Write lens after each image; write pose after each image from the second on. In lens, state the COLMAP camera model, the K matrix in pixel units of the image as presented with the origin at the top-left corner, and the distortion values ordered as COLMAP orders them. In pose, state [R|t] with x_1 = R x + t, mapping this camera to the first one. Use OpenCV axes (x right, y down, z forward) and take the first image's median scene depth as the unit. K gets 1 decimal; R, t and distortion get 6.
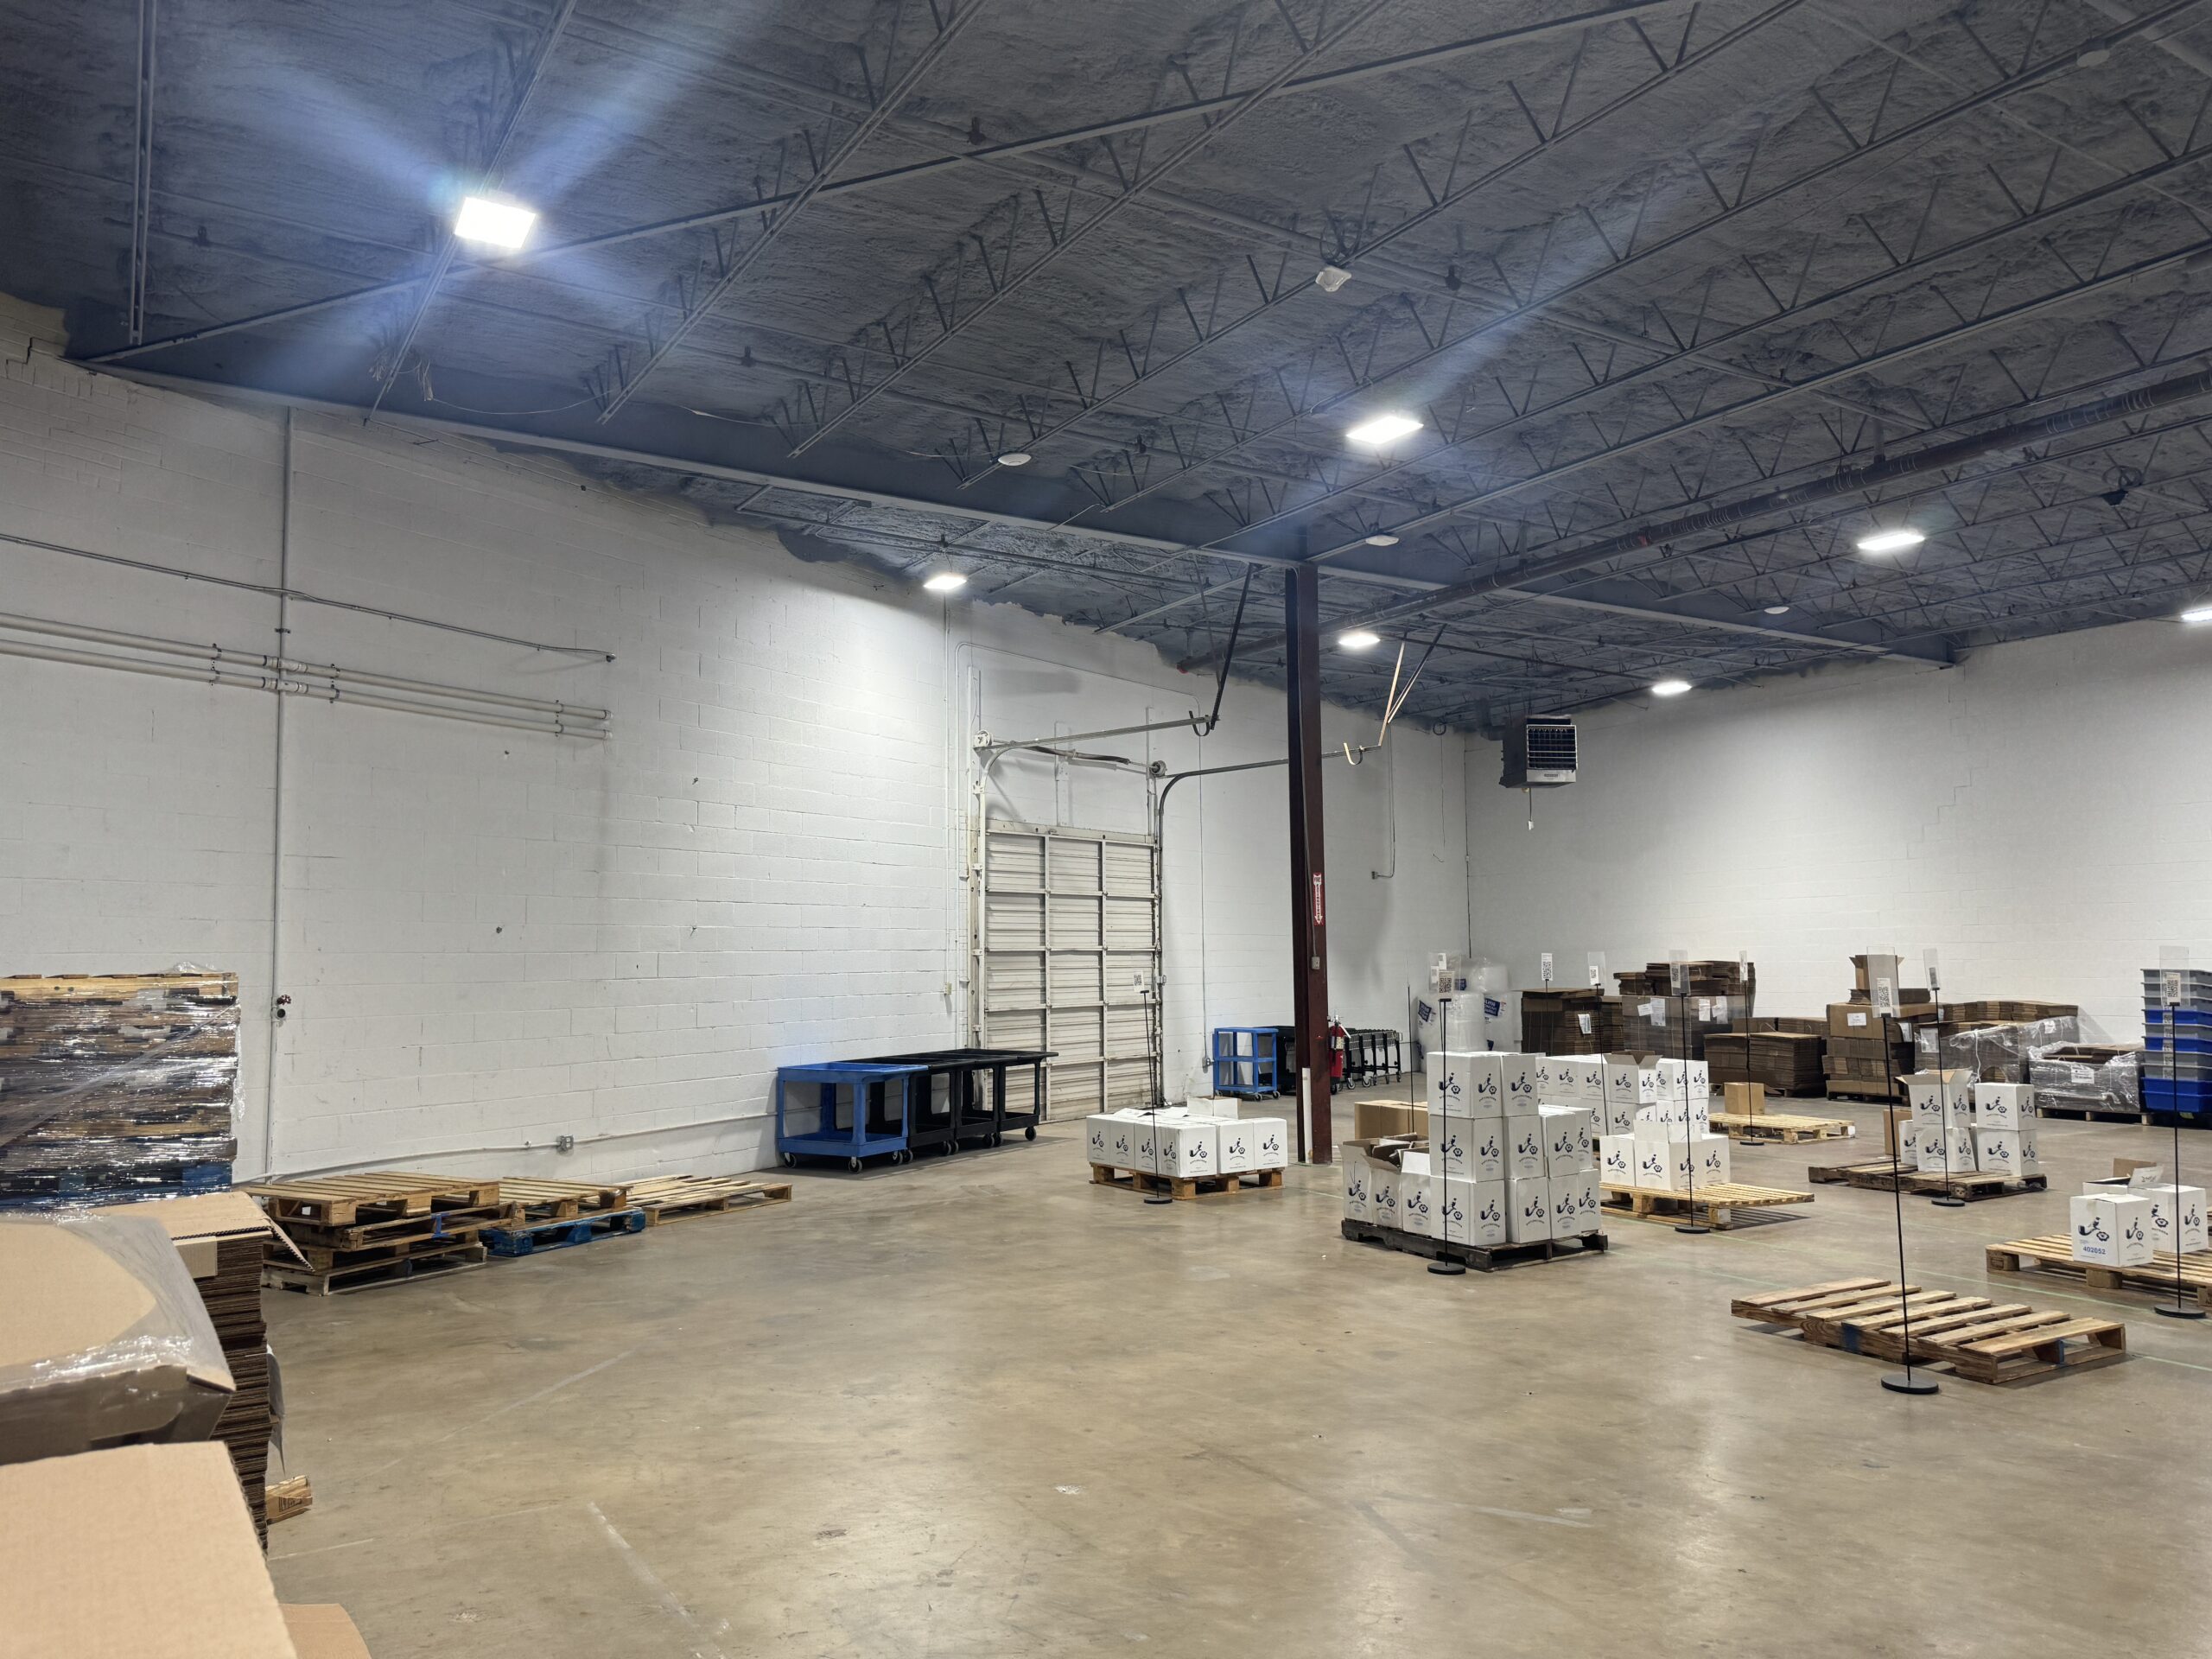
lens RADIAL K [[1540.5, 0, 1099.7], [0, 1540.5, 829.7], [0, 0, 1]] dist [0.152914, -0.246971]
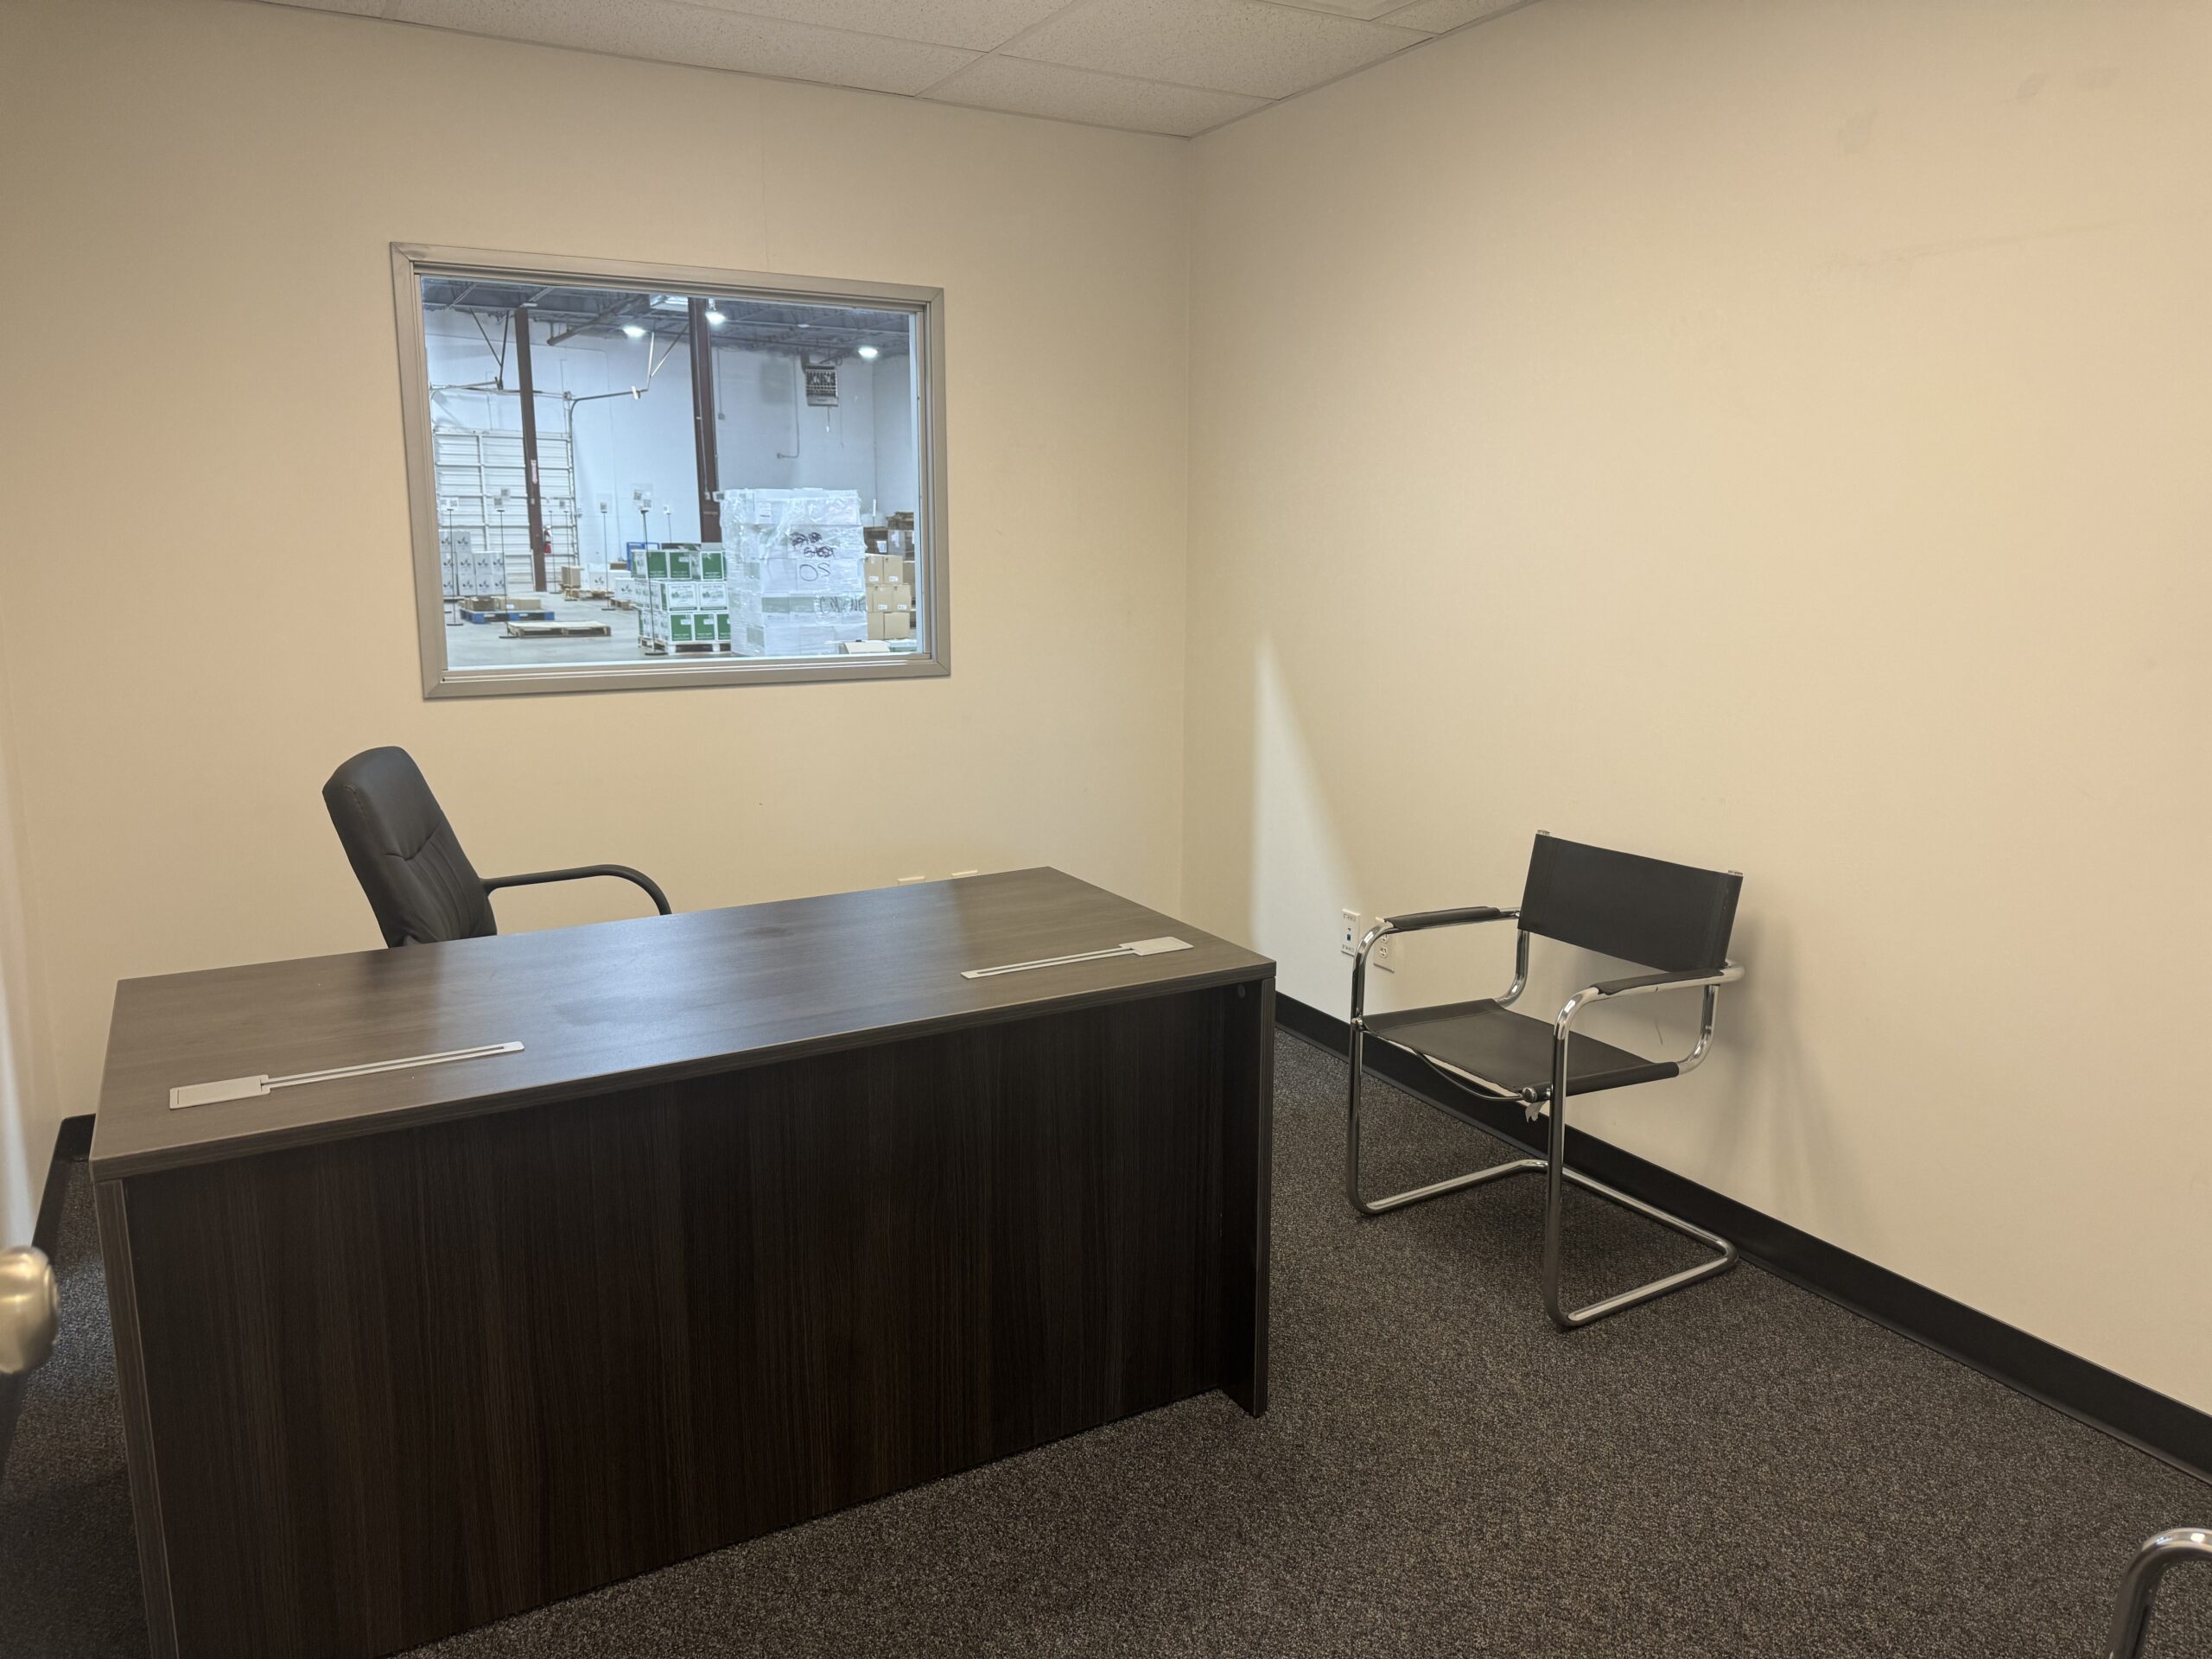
lens RADIAL K [[1539.6, 0, 1135.4], [0, 1539.6, 825.8], [0, 0, 1]] dist [0.150206, -0.383241]
pose [[0.999413, 0.022442, -0.025867, 0.853230], [-0.014521, 0.961789, 0.273407, -0.072370], [0.031014, -0.272871, 0.961551, -0.992588]]
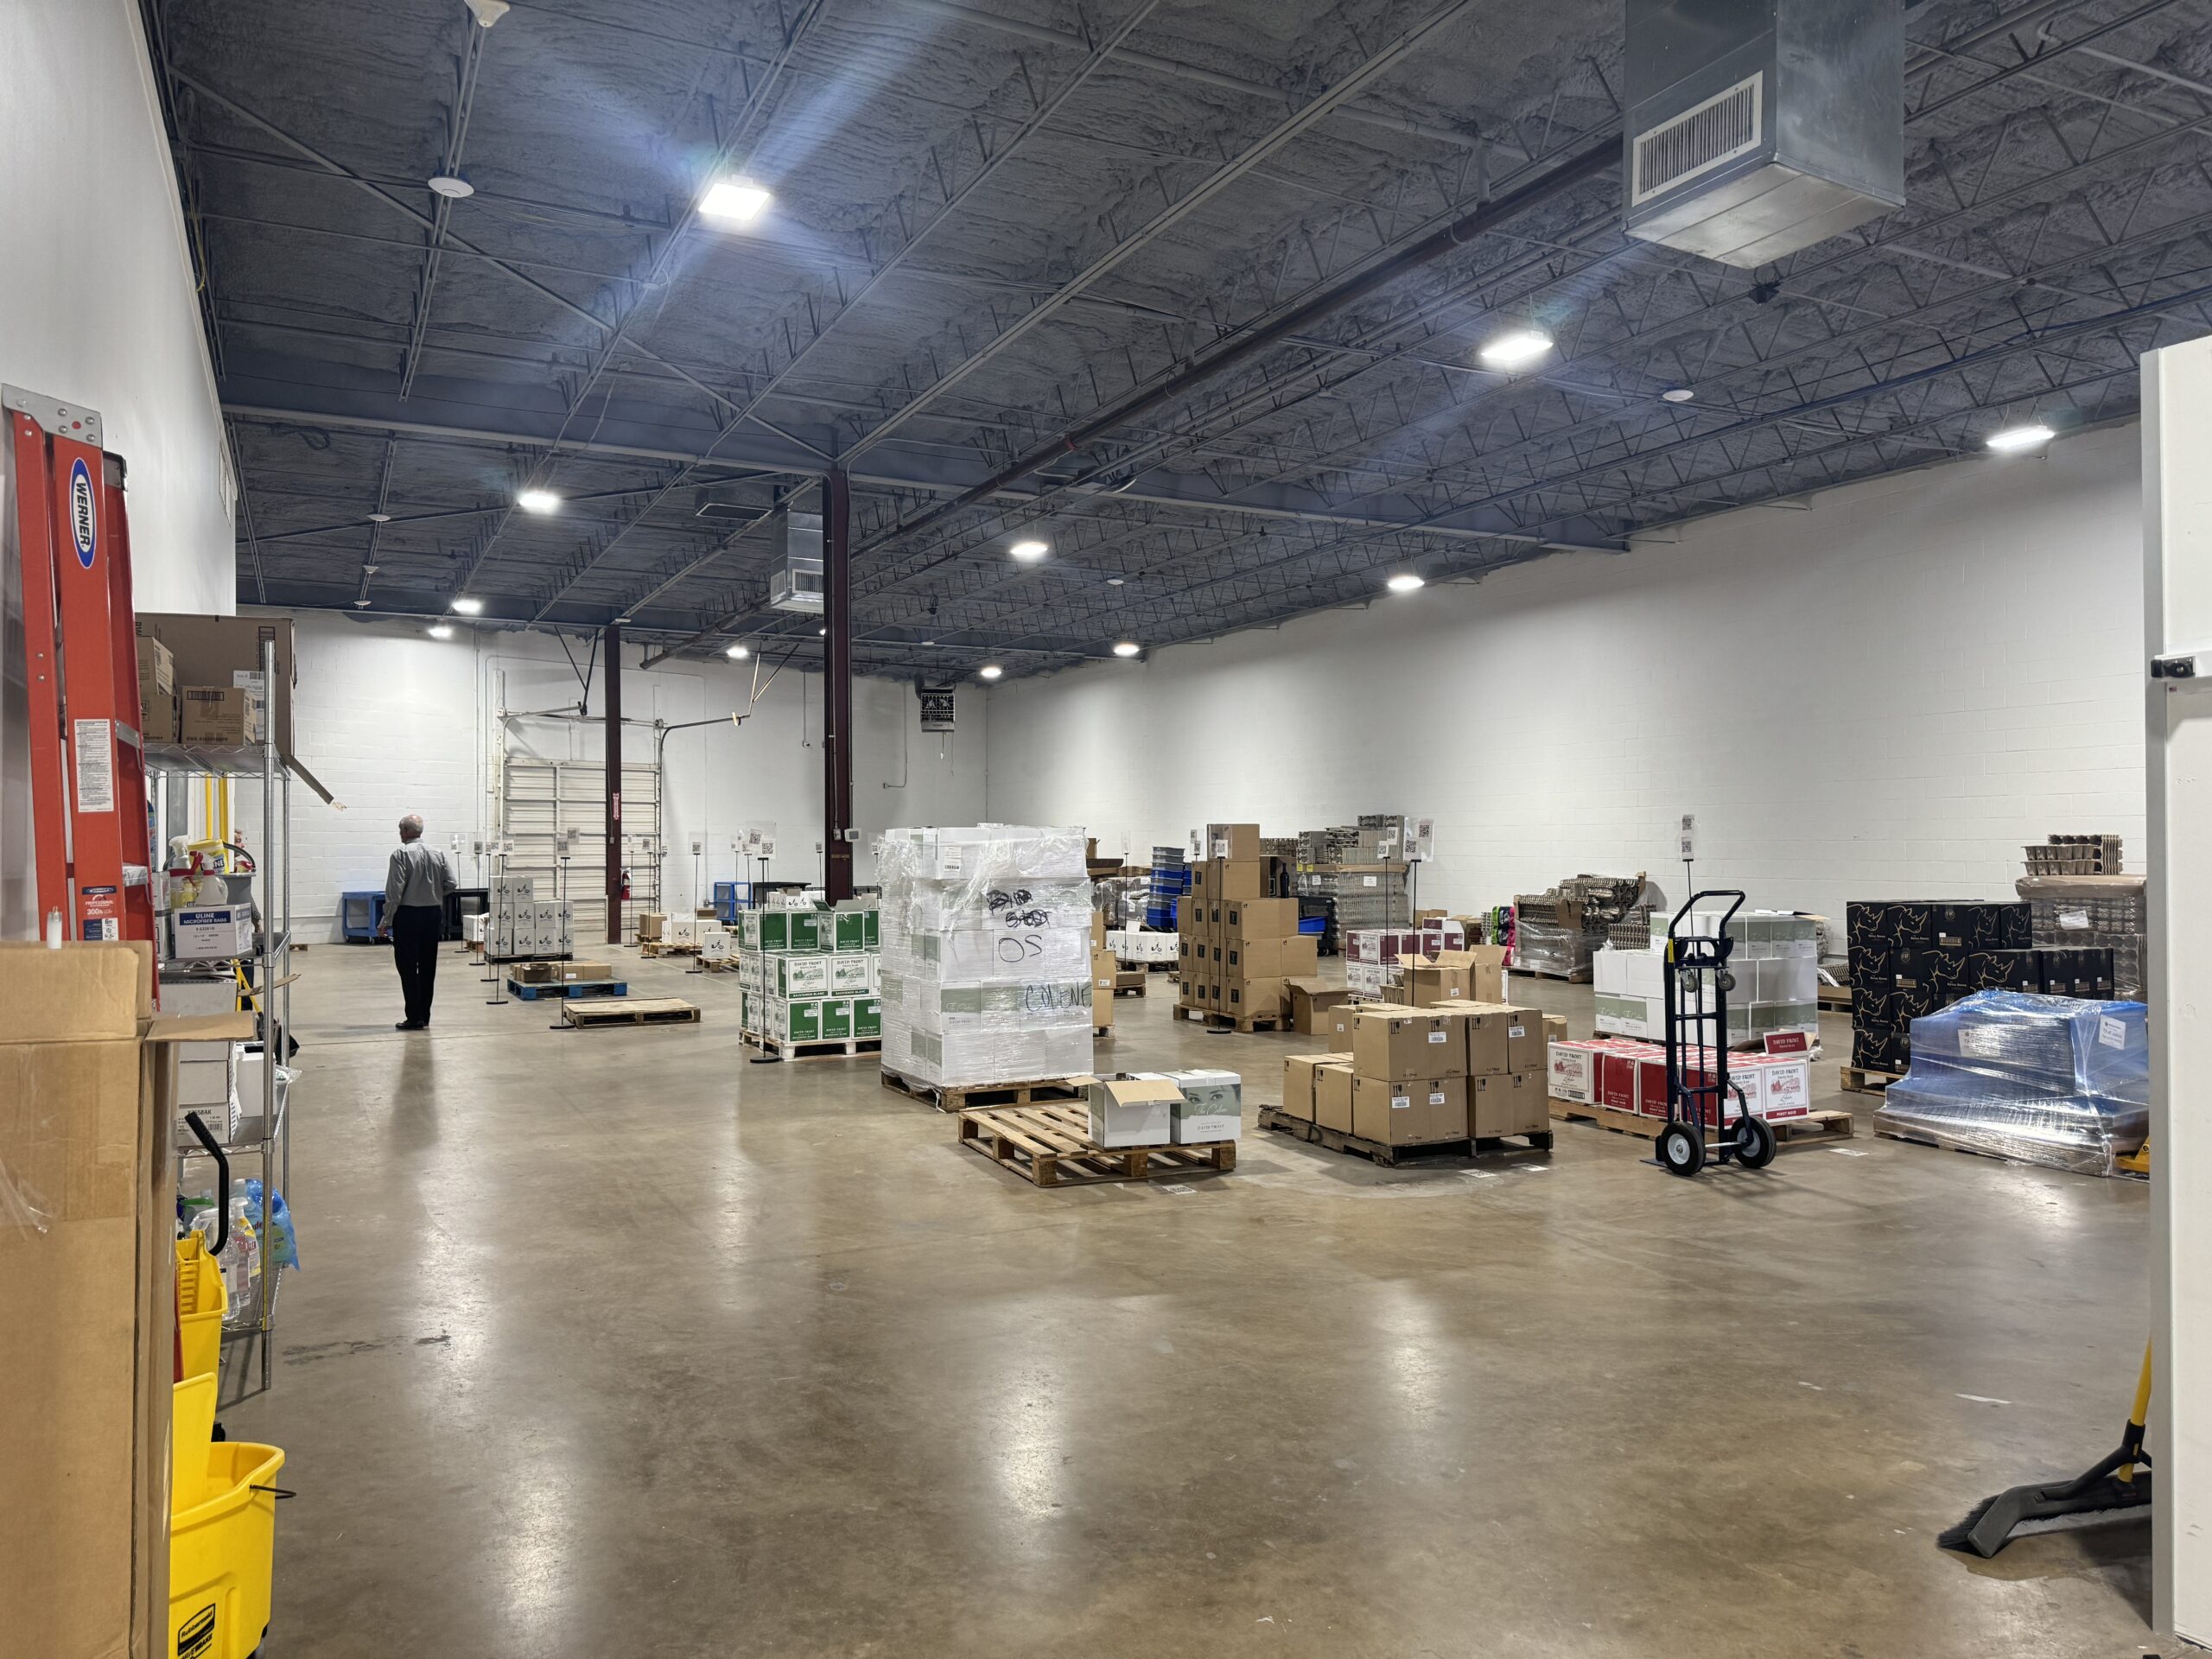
lens RADIAL K [[1540.5, 0, 1099.7], [0, 1540.5, 829.7], [0, 0, 1]] dist [0.152914, -0.246971]
pose [[0.995914, 0.008374, -0.089920, 0.728115], [-0.001840, 0.997366, 0.072507, -0.053510], [0.090290, -0.072045, 0.993306, -0.681066]]
